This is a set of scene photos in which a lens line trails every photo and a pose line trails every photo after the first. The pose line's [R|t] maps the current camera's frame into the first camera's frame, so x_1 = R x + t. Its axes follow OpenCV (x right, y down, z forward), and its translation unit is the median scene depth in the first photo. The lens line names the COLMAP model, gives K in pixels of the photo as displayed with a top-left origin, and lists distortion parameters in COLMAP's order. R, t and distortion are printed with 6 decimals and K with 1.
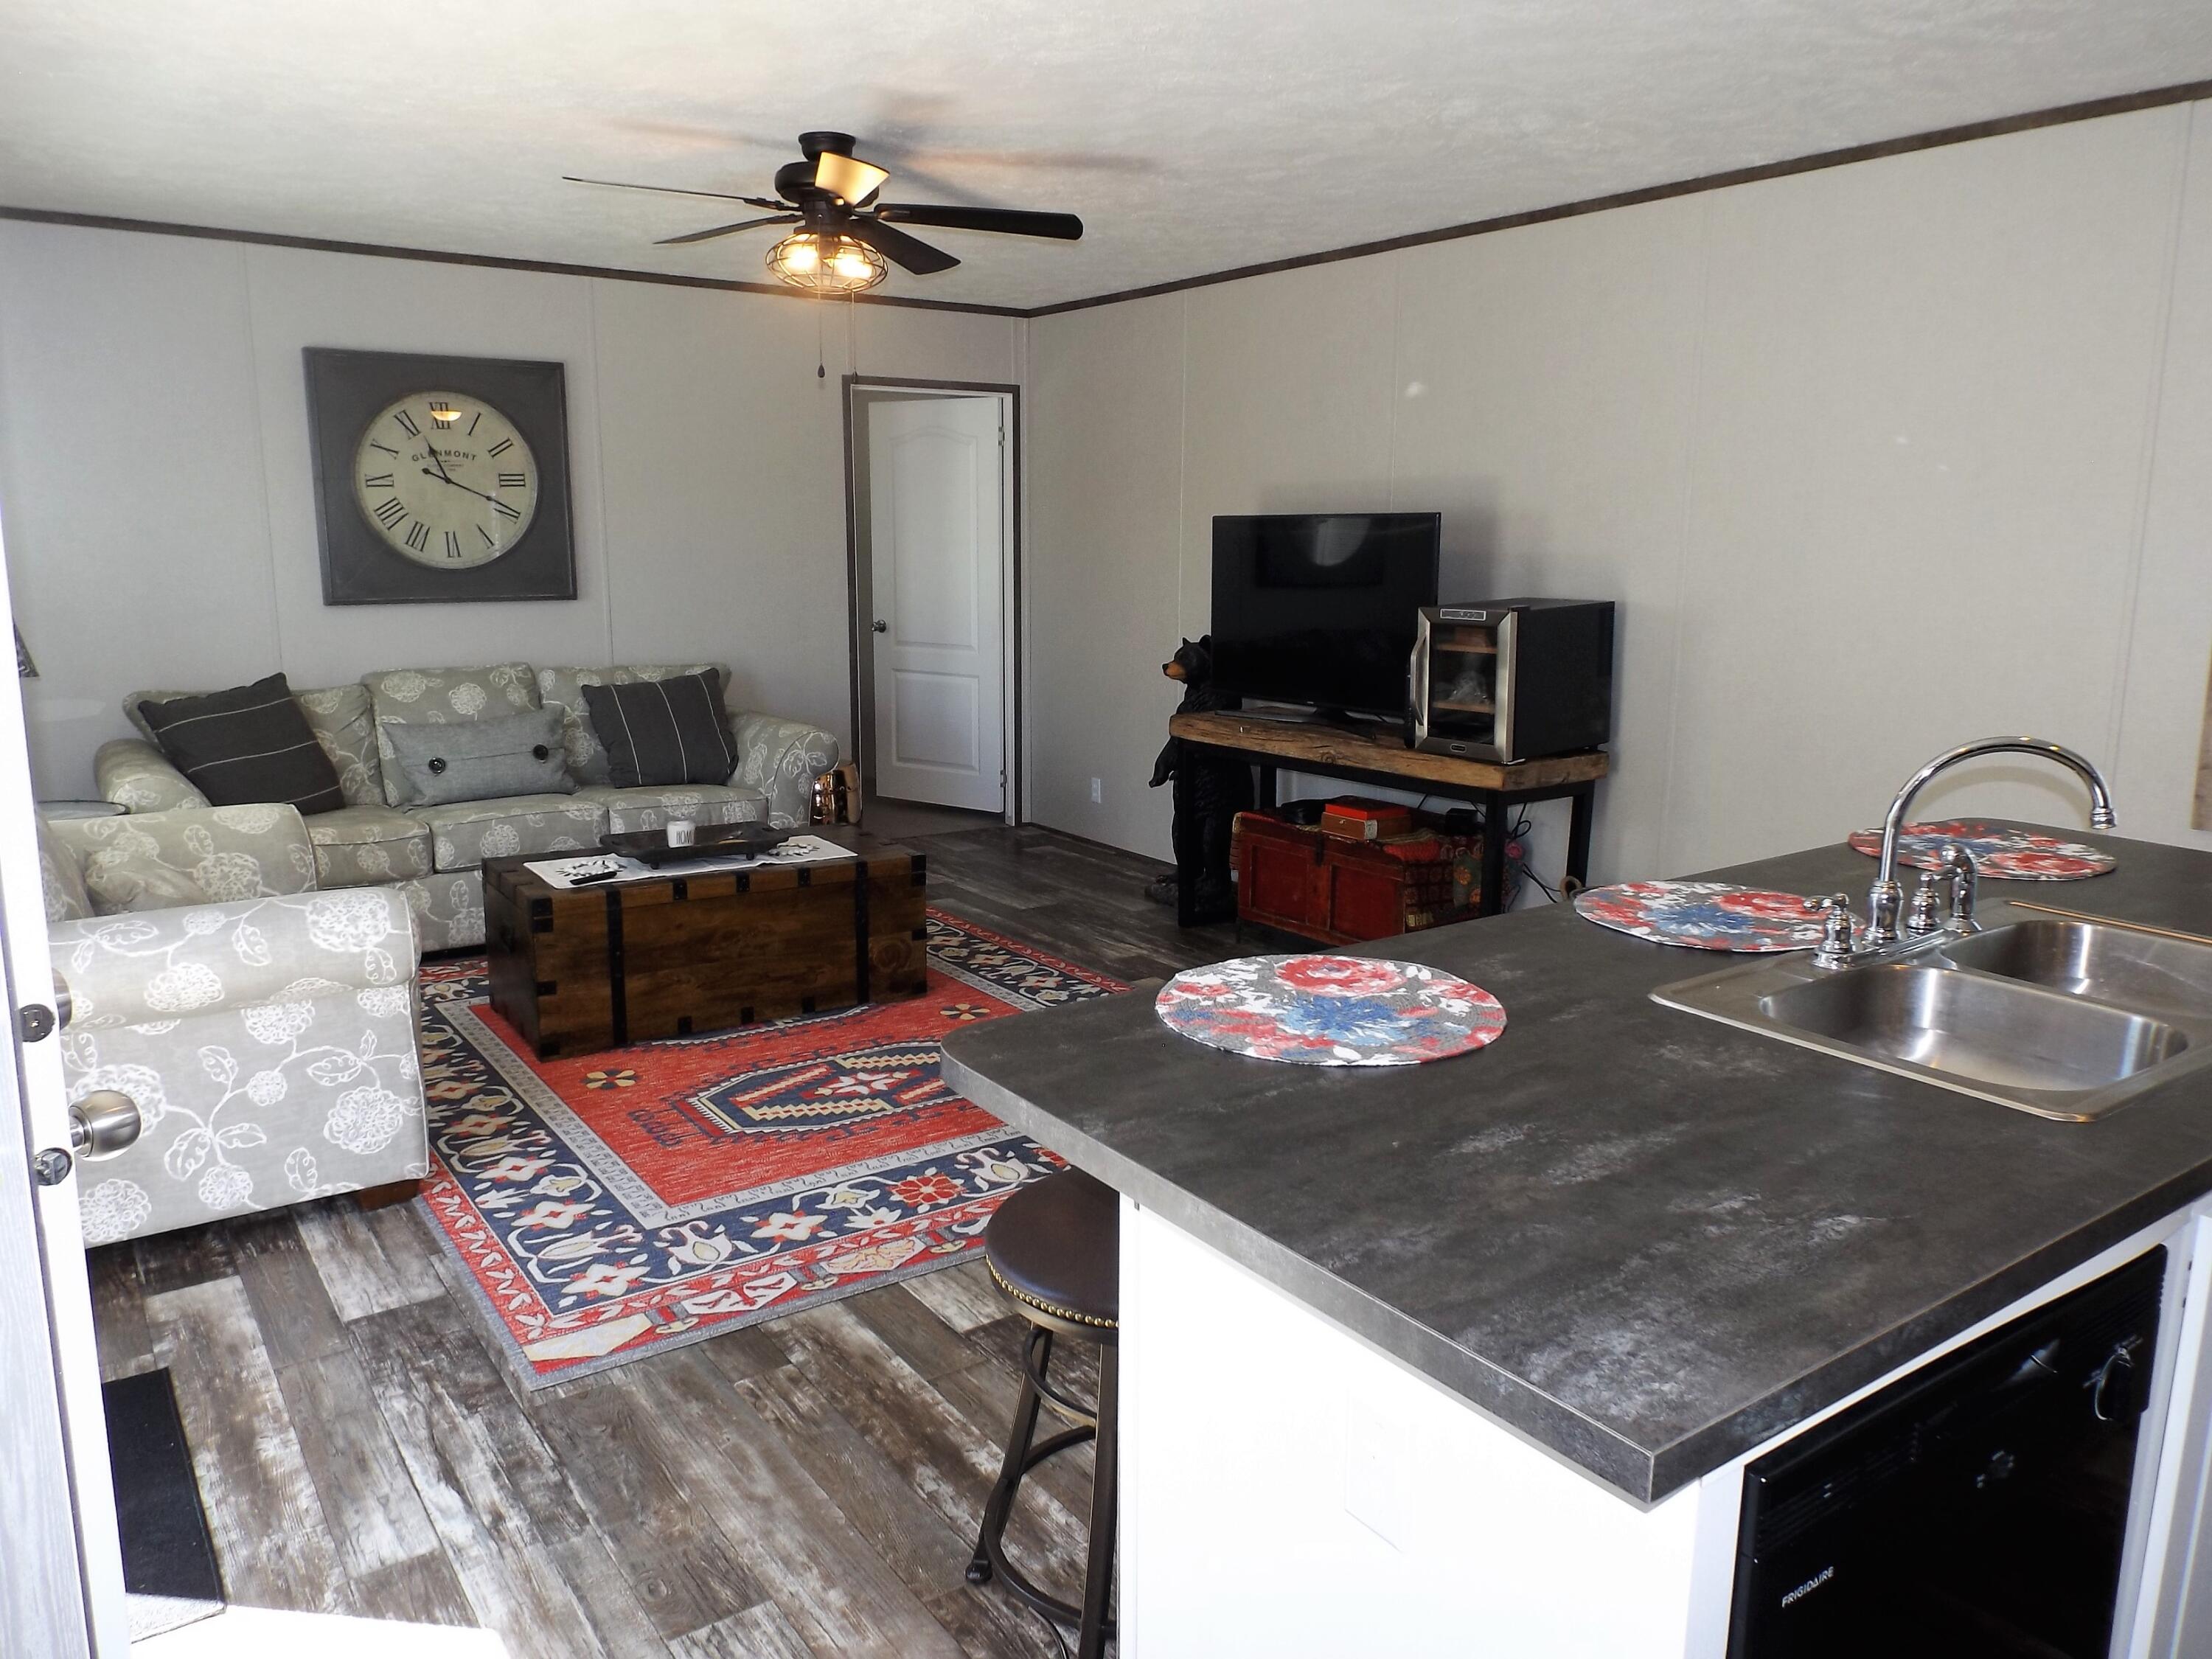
lens RADIAL K [[1602.0, 0, 1112.2], [0, 1602.0, 827.2], [0, 0, 1]] dist [0.142168, -0.101176]
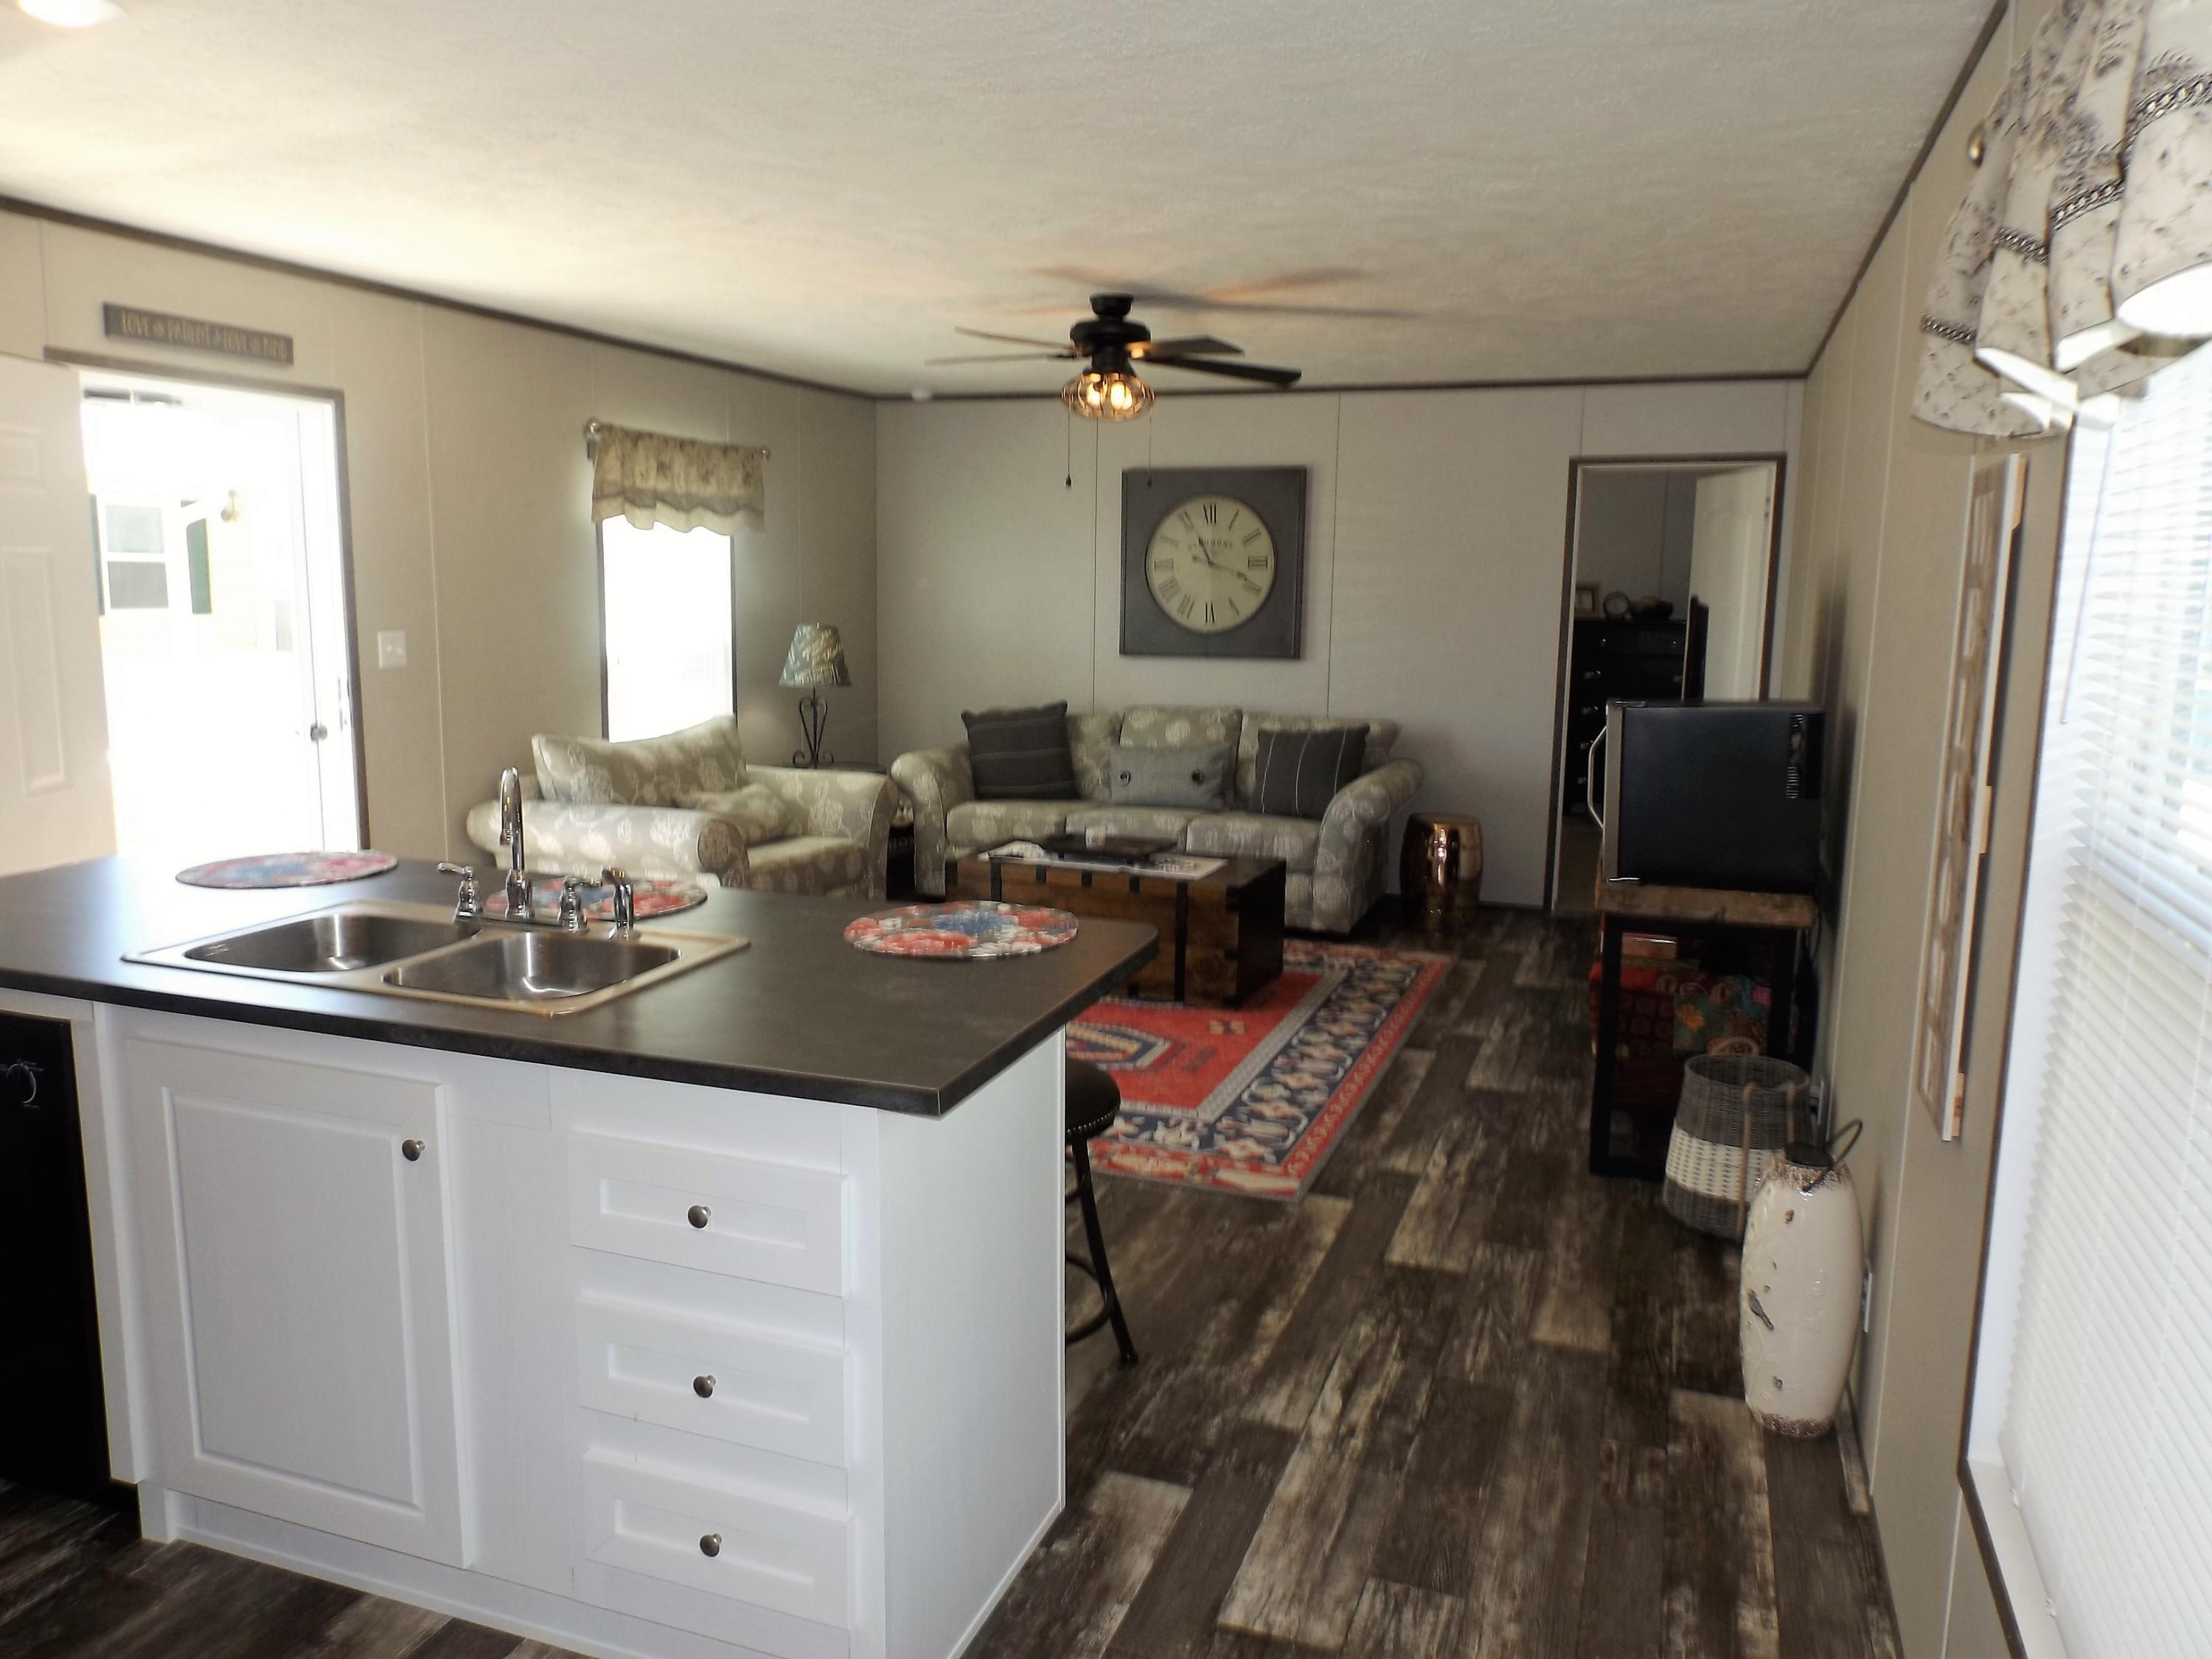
lens RADIAL K [[1597.3, 0, 1112.5], [0, 1597.3, 911.3], [0, 0, 1]] dist [0.002182, -0.000566]
pose [[0.577489, 0.169973, -0.798509, 0.585584], [-0.170319, 0.981648, 0.085780, -0.037239], [0.798435, 0.086464, 0.595840, 0.209552]]
